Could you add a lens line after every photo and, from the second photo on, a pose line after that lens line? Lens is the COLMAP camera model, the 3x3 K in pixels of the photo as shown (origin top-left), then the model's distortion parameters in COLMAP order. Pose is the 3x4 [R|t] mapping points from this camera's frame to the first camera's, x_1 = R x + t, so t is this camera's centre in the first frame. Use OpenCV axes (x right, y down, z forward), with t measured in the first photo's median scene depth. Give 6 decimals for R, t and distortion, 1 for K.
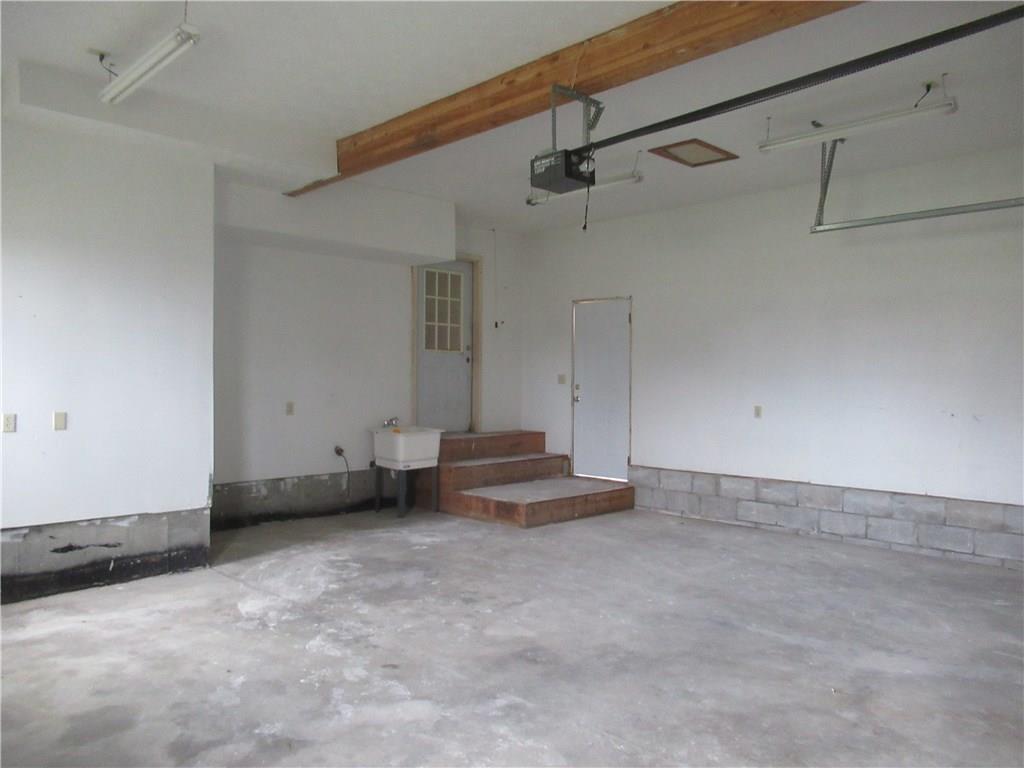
lens RADIAL K [[764.8, 0, 512.0], [0, 764.8, 384.0], [0, 0, 1]] dist [-0.000066, 0.000642]
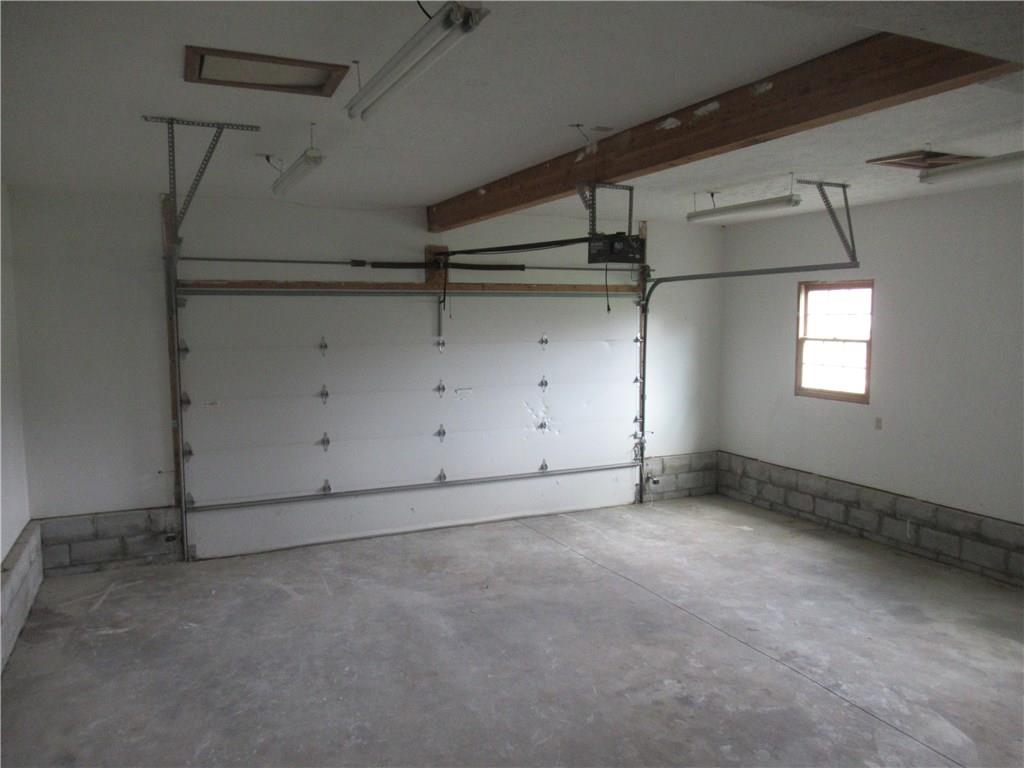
lens RADIAL K [[764.8, 0, 512.0], [0, 764.8, 384.0], [0, 0, 1]] dist [-0.000066, 0.000642]
pose [[-0.941929, -0.037172, 0.333749, -0.168428], [-0.004721, 0.995222, 0.097520, -0.192148], [-0.335779, 0.090281, -0.937604, 2.100350]]
